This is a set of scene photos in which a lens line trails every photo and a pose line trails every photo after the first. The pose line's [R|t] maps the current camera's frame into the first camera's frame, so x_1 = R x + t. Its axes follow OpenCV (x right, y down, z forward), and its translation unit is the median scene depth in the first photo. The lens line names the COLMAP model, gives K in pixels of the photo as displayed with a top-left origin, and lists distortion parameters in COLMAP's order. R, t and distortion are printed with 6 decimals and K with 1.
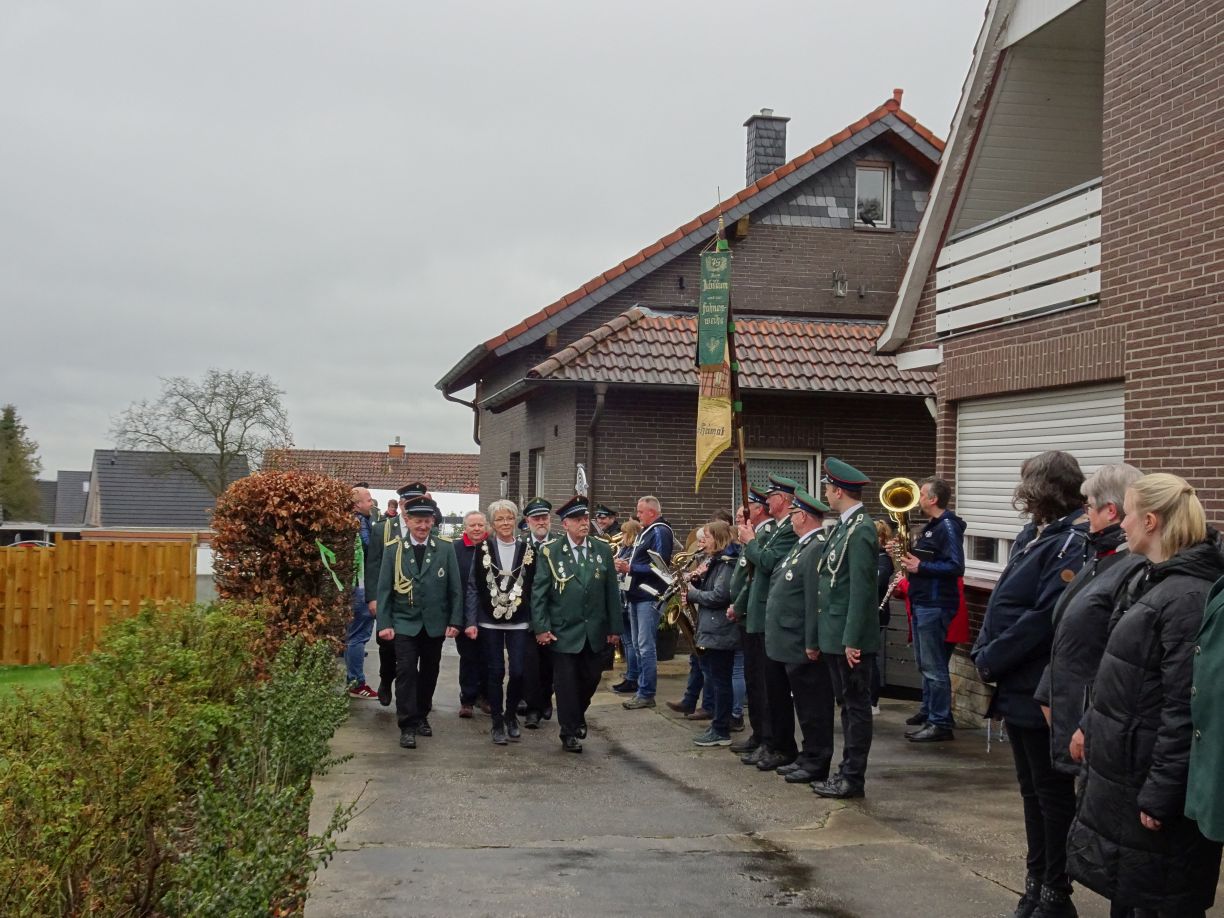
lens RADIAL K [[1556.8, 0, 612.0], [0, 1556.8, 459.0], [0, 0, 1]] dist [0.032791, 0.012349]
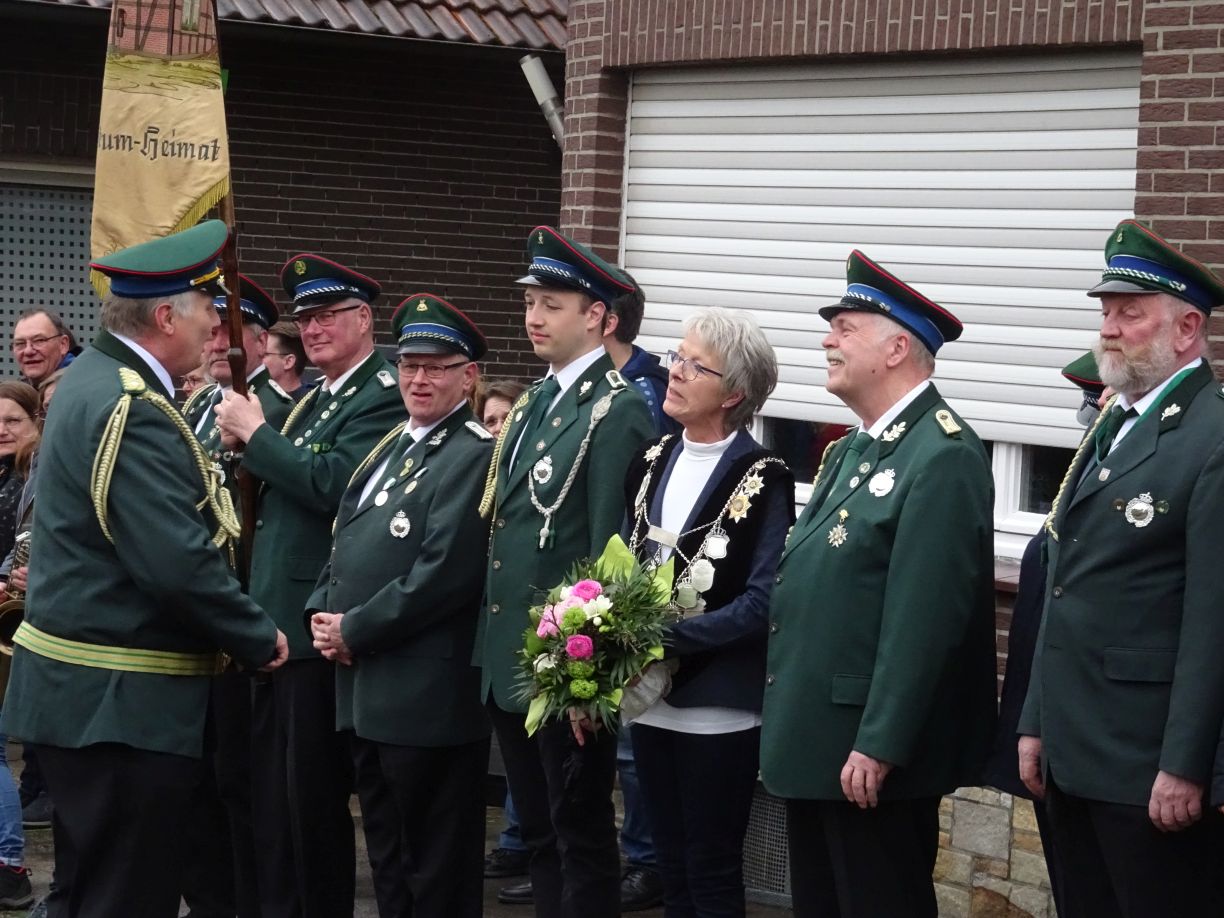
lens RADIAL K [[3798.6, 0, 612.0], [0, 3798.6, 459.0], [0, 0, 1]] dist [-0.077209, 0.706334]
pose [[0.937096, 0.009287, 0.348949, -0.122706], [-0.036677, 0.996733, 0.071966, -0.007201], [-0.347140, -0.080237, 0.934374, 0.076441]]
